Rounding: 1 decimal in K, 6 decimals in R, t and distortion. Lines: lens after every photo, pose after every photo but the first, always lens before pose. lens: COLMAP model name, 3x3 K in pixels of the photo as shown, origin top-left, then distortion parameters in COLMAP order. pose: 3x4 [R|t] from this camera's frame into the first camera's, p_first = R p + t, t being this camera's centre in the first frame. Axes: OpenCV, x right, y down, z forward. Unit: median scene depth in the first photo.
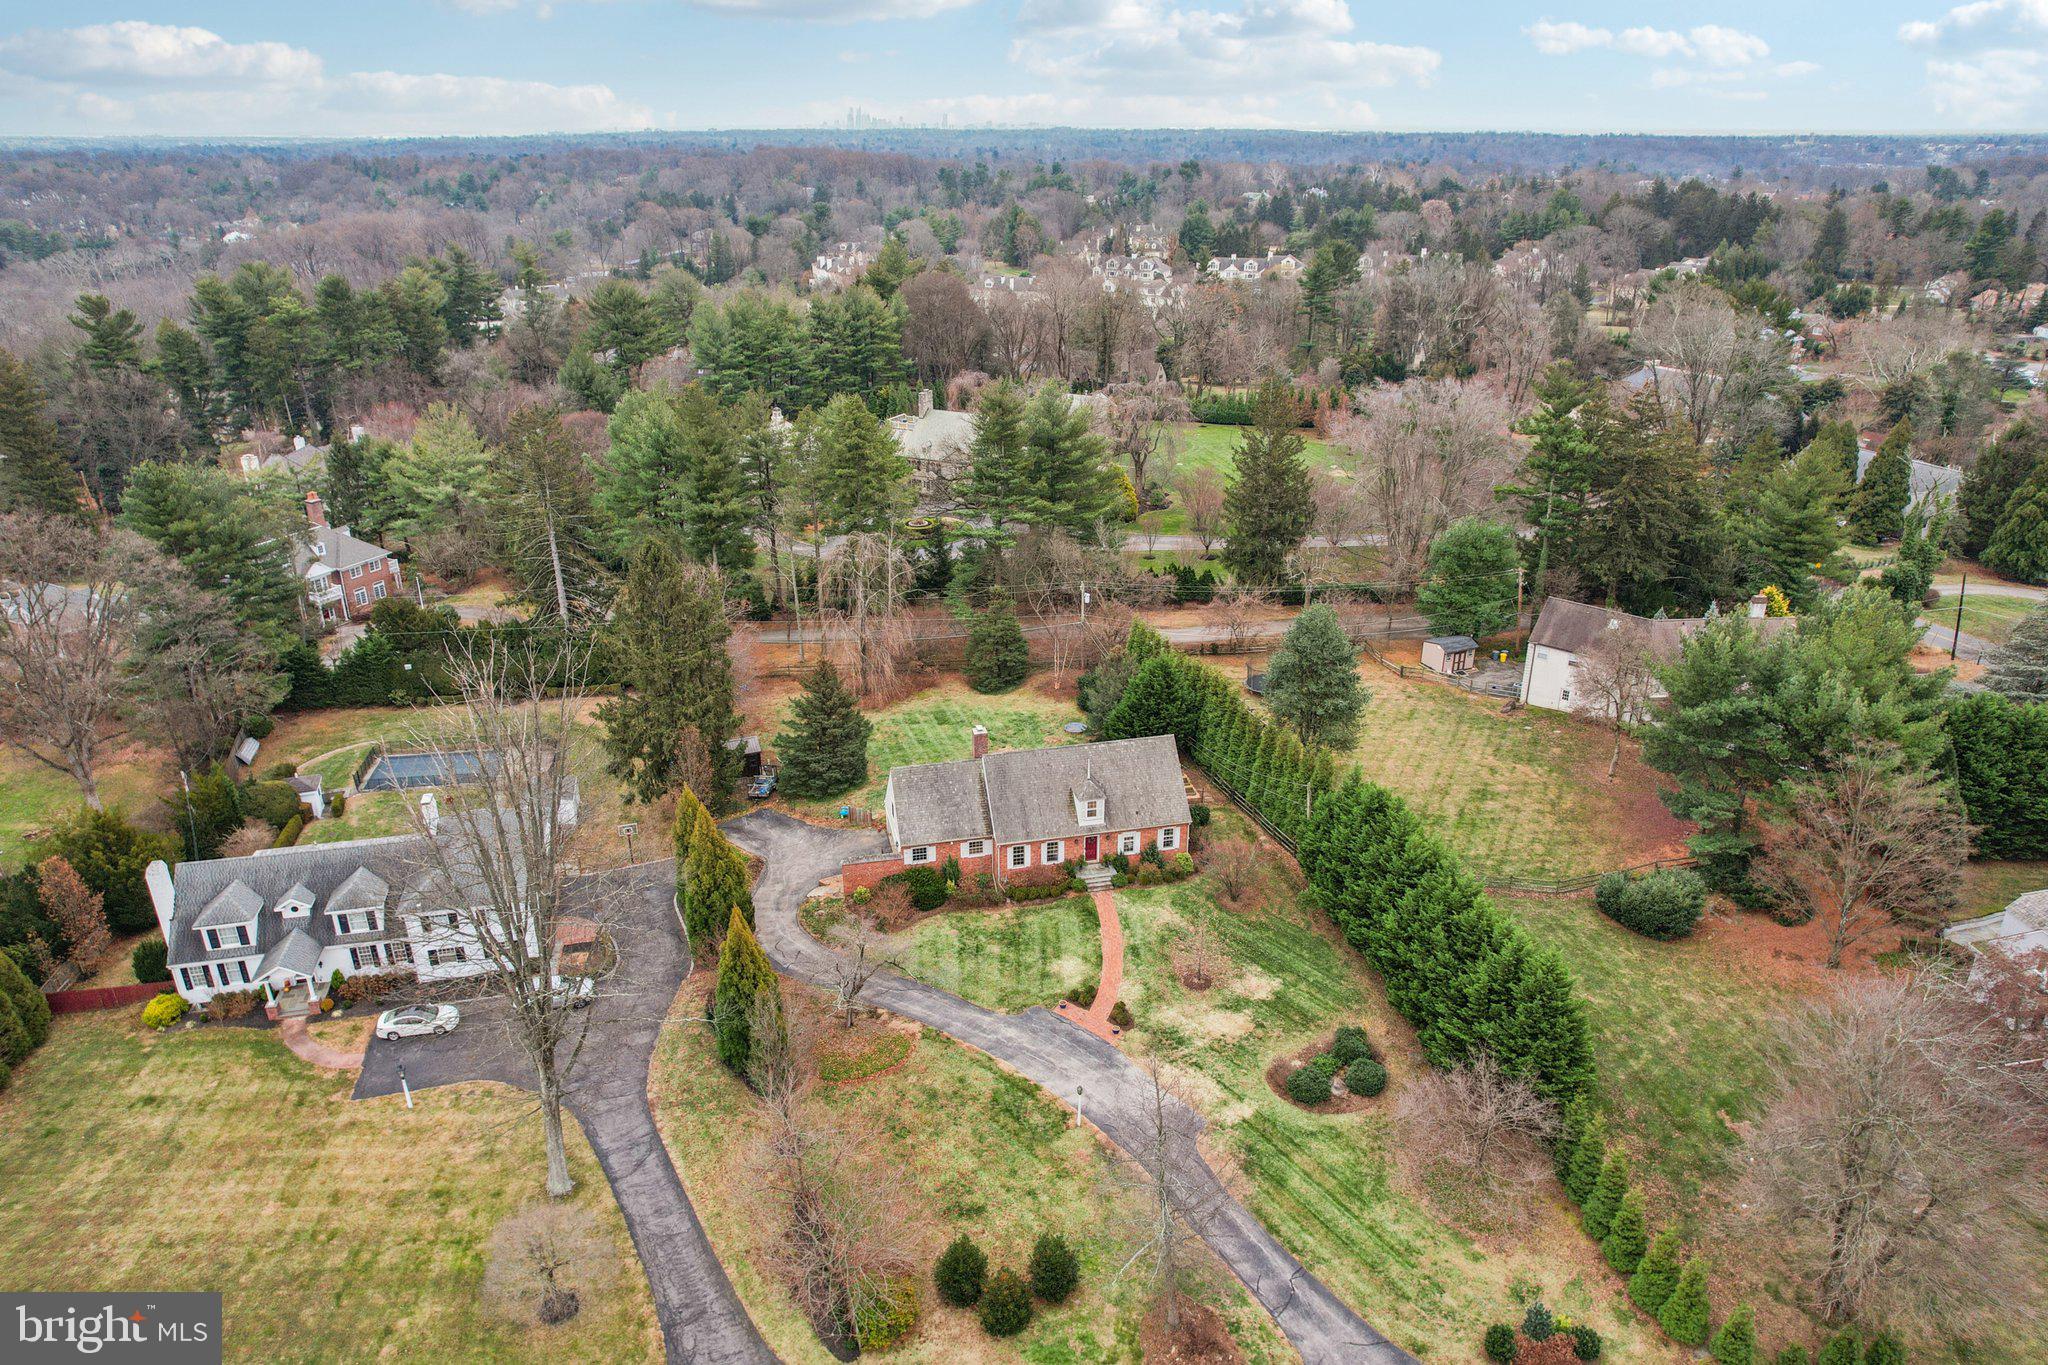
lens RADIAL K [[1325.3, 0, 1024.0], [0, 1325.3, 682.5], [0, 0, 1]] dist [-0.072414, 0.065295]
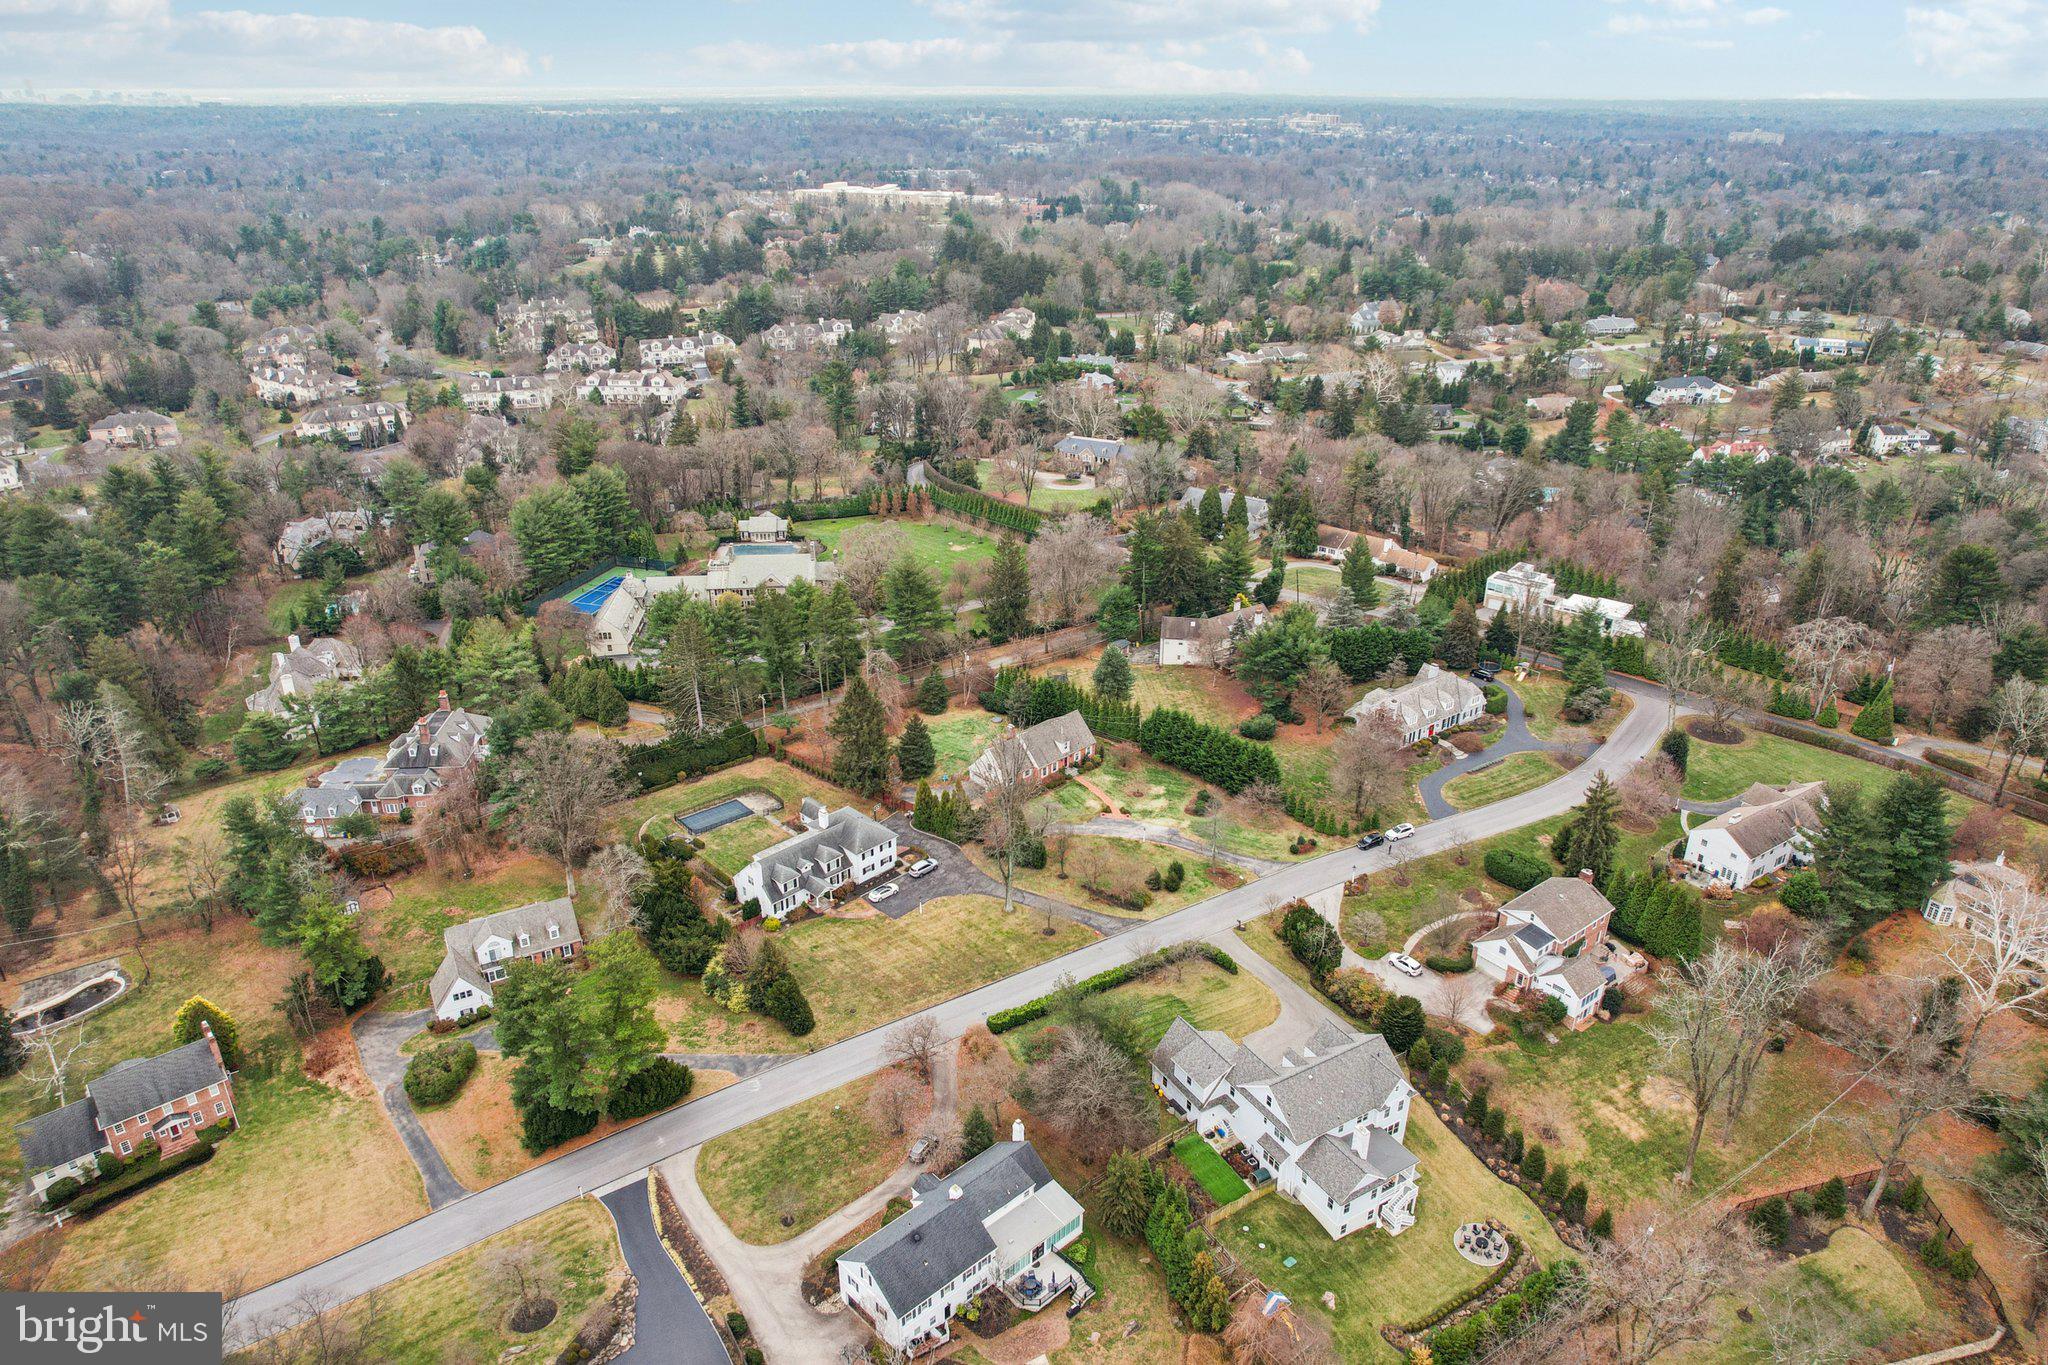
lens RADIAL K [[1325.3, 0, 1024.0], [0, 1325.3, 682.5], [0, 0, 1]] dist [-0.072414, 0.065295]
pose [[0.853316, -0.214553, 0.475204, -1.159170], [0.205408, 0.976037, 0.071830, -0.211498], [-0.479228, 0.036317, 0.876939, -1.126031]]
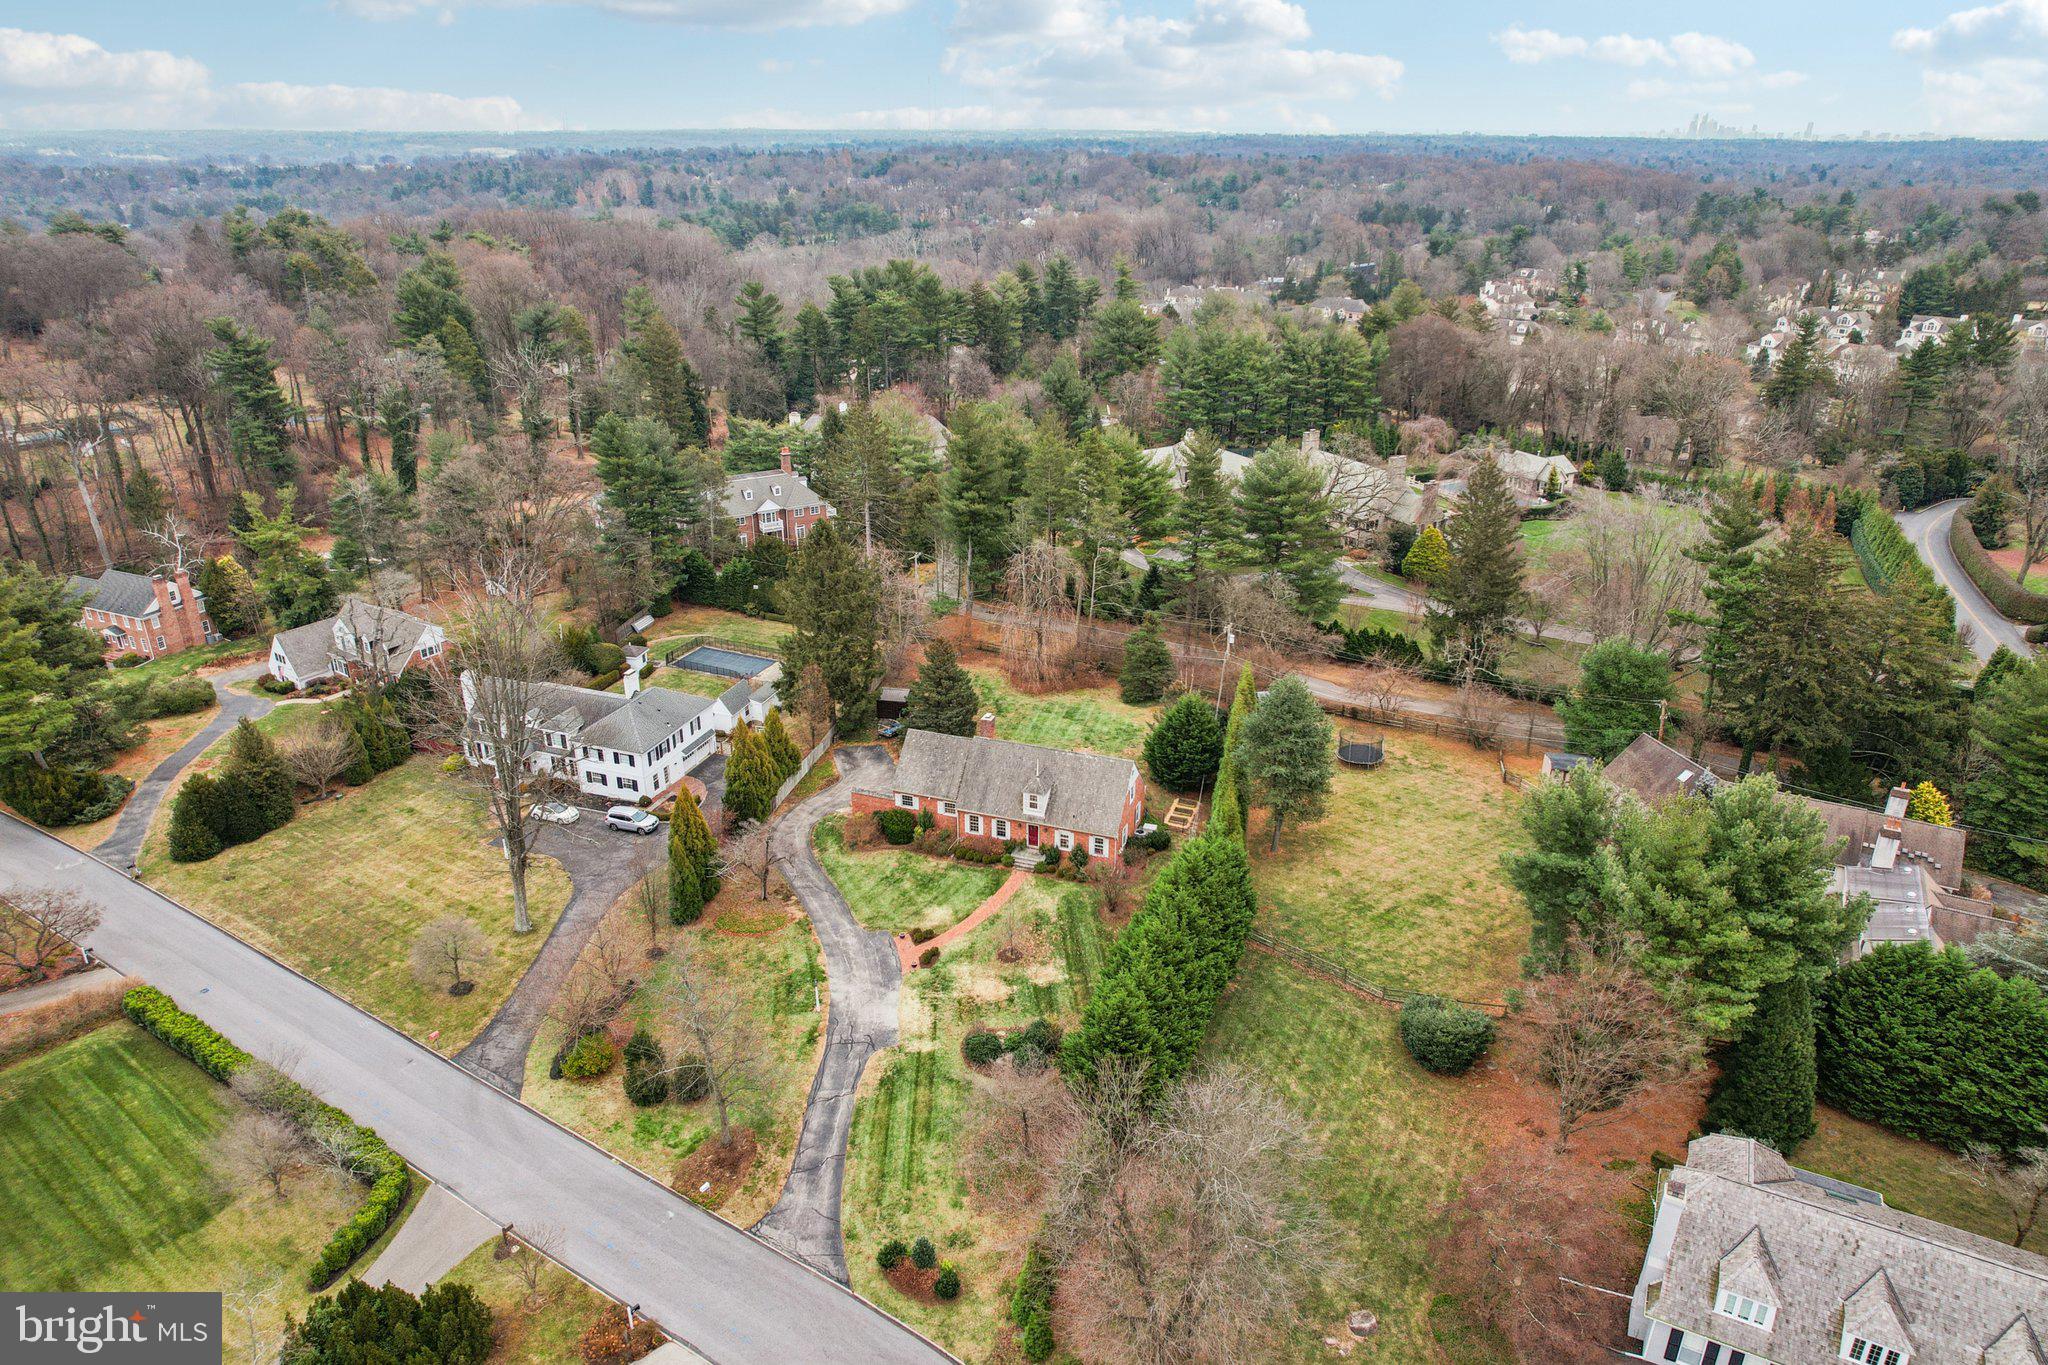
lens RADIAL K [[1325.3, 0, 1024.0], [0, 1325.3, 682.5], [0, 0, 1]] dist [-0.072414, 0.065295]
pose [[0.841934, 0.215598, -0.494636, 0.600907], [-0.215592, 0.974765, 0.057908, -0.073581], [0.494638, 0.057885, 0.867169, -0.029285]]
